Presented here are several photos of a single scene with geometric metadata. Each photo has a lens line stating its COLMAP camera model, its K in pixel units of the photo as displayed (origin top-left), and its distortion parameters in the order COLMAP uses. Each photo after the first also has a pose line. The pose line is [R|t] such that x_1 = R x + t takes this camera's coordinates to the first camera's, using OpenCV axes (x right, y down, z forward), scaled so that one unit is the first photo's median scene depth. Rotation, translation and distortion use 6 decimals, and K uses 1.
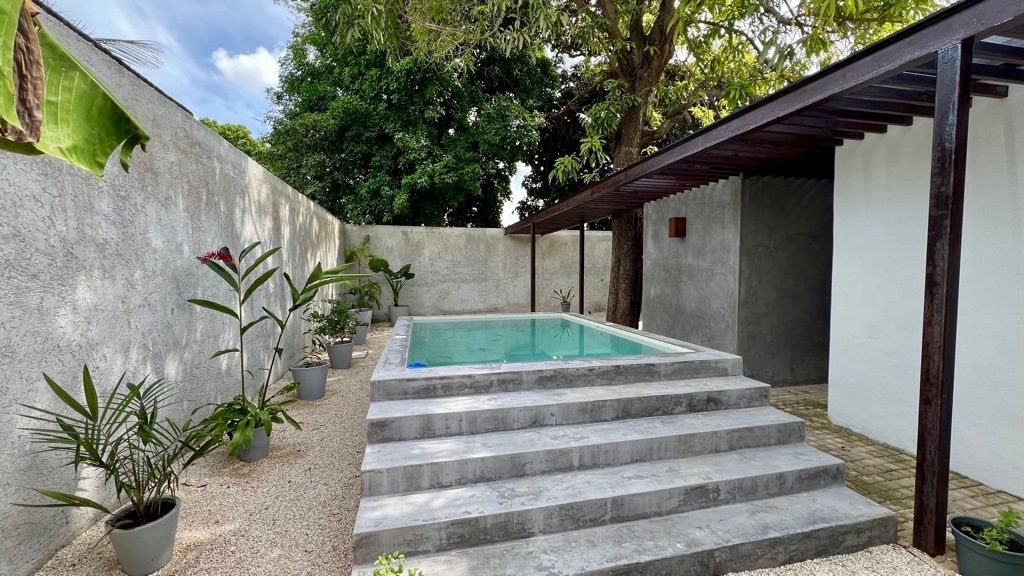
lens RADIAL K [[406.1, 0, 512.4], [0, 406.1, 290.1], [0, 0, 1]] dist [-0.000133, 0.000300]
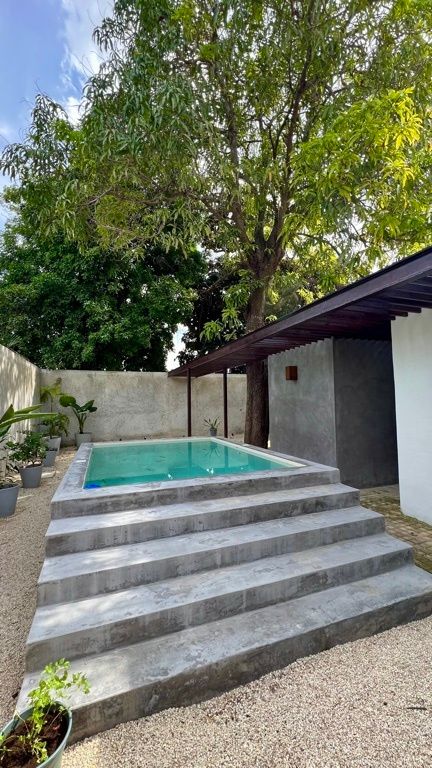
lens RADIAL K [[304.6, 0, 211.0], [0, 304.6, 385.8], [0, 0, 1]] dist [-0.000133, 0.000300]
pose [[0.993294, -0.005037, 0.115507, 0.012126], [0.016742, 0.994787, -0.100594, -0.012431], [-0.114398, 0.101853, 0.988200, 0.003046]]
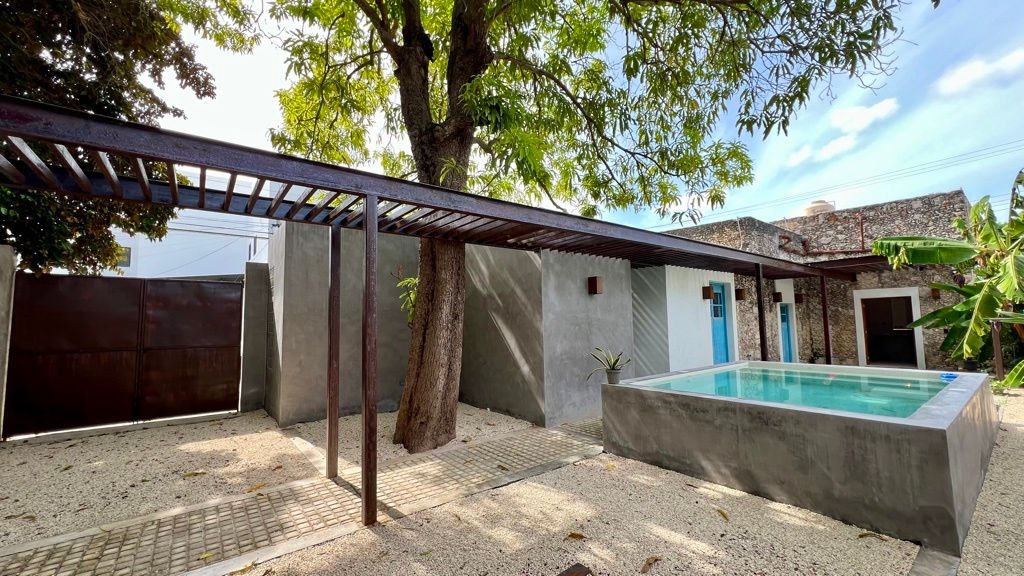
lens RADIAL K [[406.1, 0, 511.0], [0, 406.1, 286.7], [0, 0, 1]] dist [-0.000133, 0.000300]
pose [[-0.408742, 0.086114, 0.908578, -0.598983], [0.062896, 0.995830, -0.066088, -0.105489], [-0.910480, 0.030133, -0.412454, 1.935320]]
